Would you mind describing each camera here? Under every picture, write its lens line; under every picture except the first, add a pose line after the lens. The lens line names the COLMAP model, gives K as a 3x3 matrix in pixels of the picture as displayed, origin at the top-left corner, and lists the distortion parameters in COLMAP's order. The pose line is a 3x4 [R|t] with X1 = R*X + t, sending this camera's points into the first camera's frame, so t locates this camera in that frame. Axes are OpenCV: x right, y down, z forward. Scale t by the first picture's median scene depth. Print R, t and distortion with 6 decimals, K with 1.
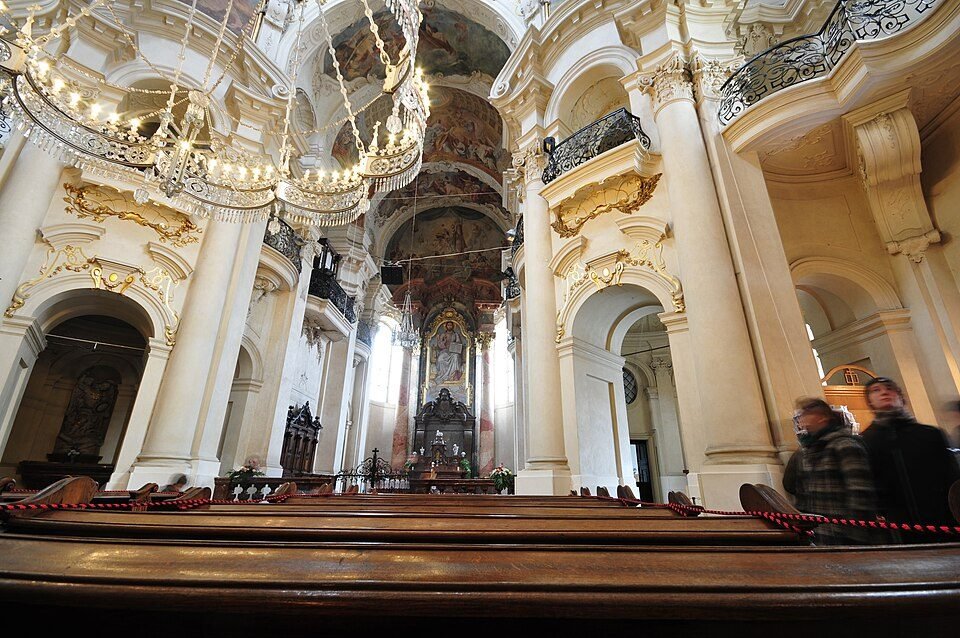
lens RADIAL K [[437.0, 0, 478.9], [0, 437.0, 321.6], [0, 0, 1]] dist [0.003931, 0.000167]
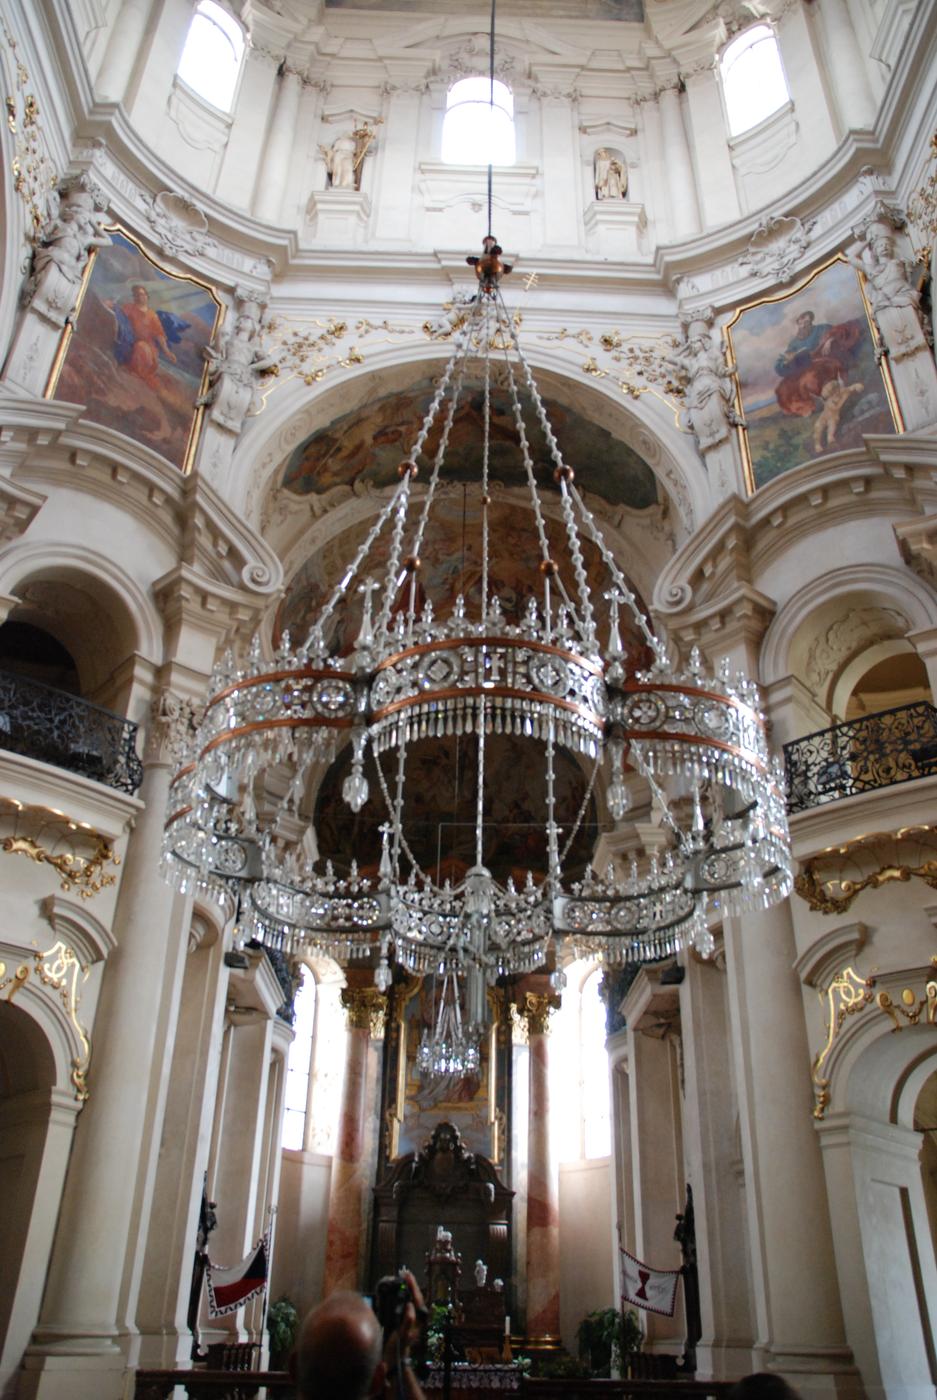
lens RADIAL K [[1108.0, 0, 471.2], [0, 1108.0, 699.4], [0, 0, 1]] dist [-0.095159, 0.006847]
pose [[0.997638, 0.044681, 0.052169, -0.265735], [-0.035562, 0.985780, -0.164236, -0.177793], [-0.058765, 0.161993, 0.985041, -0.298485]]
